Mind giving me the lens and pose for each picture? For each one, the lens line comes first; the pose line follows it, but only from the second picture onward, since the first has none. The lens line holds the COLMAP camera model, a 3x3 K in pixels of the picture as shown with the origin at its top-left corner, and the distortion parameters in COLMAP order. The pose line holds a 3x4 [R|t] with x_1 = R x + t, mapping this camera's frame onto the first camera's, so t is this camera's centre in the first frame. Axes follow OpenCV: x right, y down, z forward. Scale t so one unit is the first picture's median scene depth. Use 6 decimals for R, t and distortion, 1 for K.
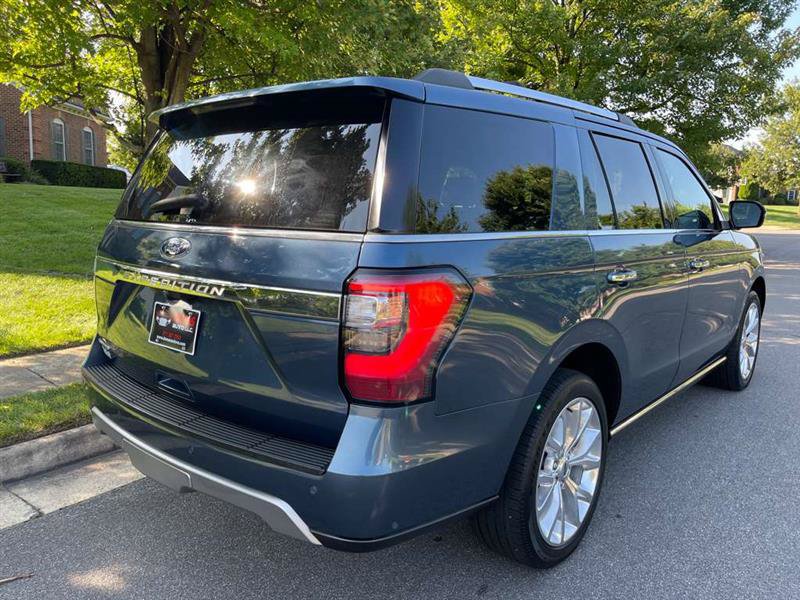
lens RADIAL K [[605.5, 0, 389.3], [0, 605.5, 298.0], [0, 0, 1]] dist [0.078764, -0.116765]
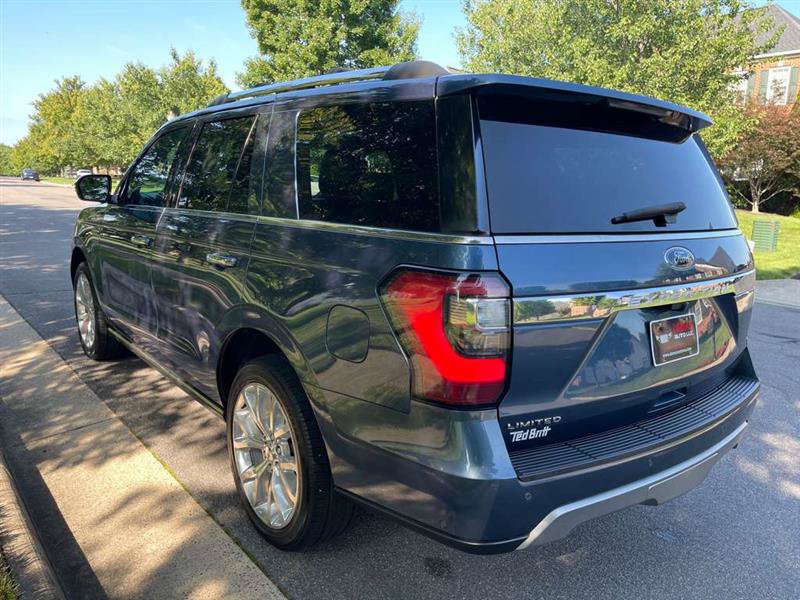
lens RADIAL K [[605.6, 0, 395.1], [0, 605.6, 303.6], [0, 0, 1]] dist [0.079853, -0.119324]
pose [[0.165935, -0.178856, 0.969782, -0.919577], [0.110446, 0.980598, 0.161953, -0.144440], [-0.979932, 0.080235, 0.182469, 0.845240]]
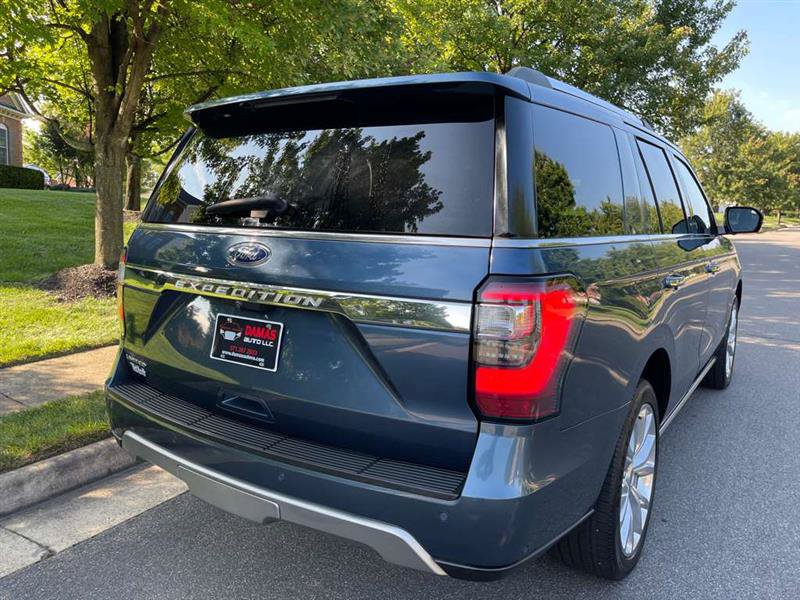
lens RADIAL K [[605.5, 0, 389.3], [0, 605.5, 298.0], [0, 0, 1]] dist [0.078764, -0.116765]
pose [[0.992766, -0.011168, 0.119544, -0.167035], [0.012006, 0.999908, -0.006291, -0.005631], [-0.119463, 0.007681, 0.992809, 0.049329]]
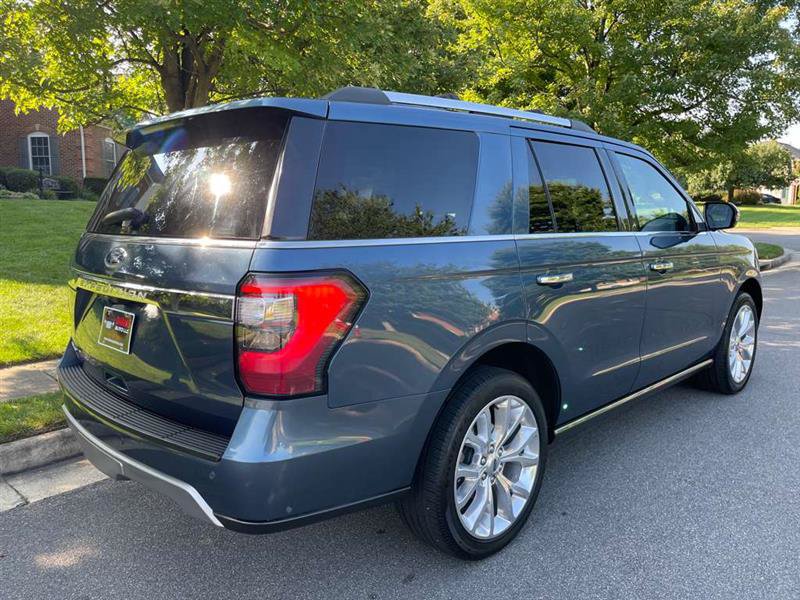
lens RADIAL K [[605.5, 0, 389.3], [0, 605.5, 298.0], [0, 0, 1]] dist [0.078764, -0.116765]
pose [[0.996737, -0.010178, -0.080070, 0.150985], [0.009066, 0.999858, -0.014236, 0.007923], [0.080203, 0.013464, 0.996688, -0.037744]]
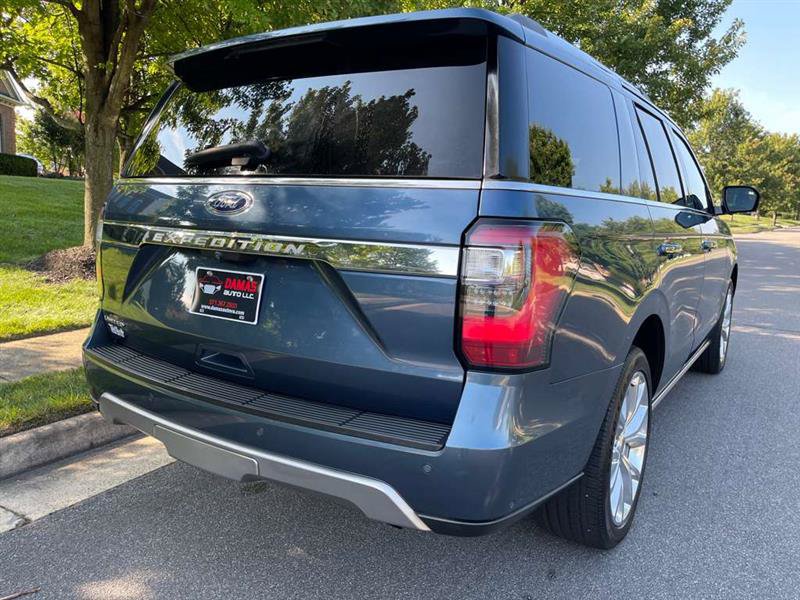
lens RADIAL K [[605.6, 0, 395.1], [0, 605.6, 303.6], [0, 0, 1]] dist [0.079853, -0.119324]
pose [[0.991056, -0.001470, 0.133439, -0.154150], [0.000516, 0.999974, 0.007190, 0.036878], [-0.133446, -0.007056, 0.991031, 0.070084]]
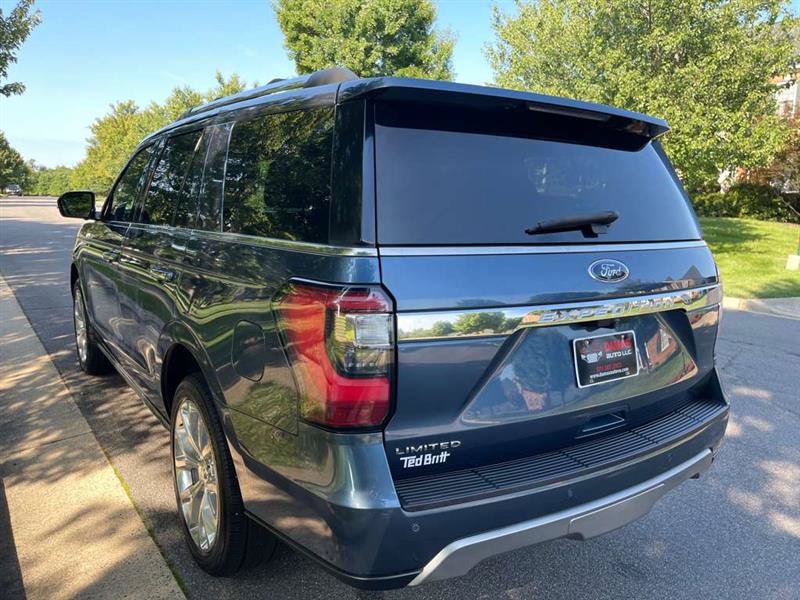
lens RADIAL K [[605.6, 0, 395.1], [0, 605.6, 303.6], [0, 0, 1]] dist [0.079853, -0.119324]
pose [[0.236476, -0.152670, 0.959568, -0.862837], [0.118467, 0.984741, 0.127480, -0.123444], [-0.964388, 0.083531, 0.250954, 0.720028]]
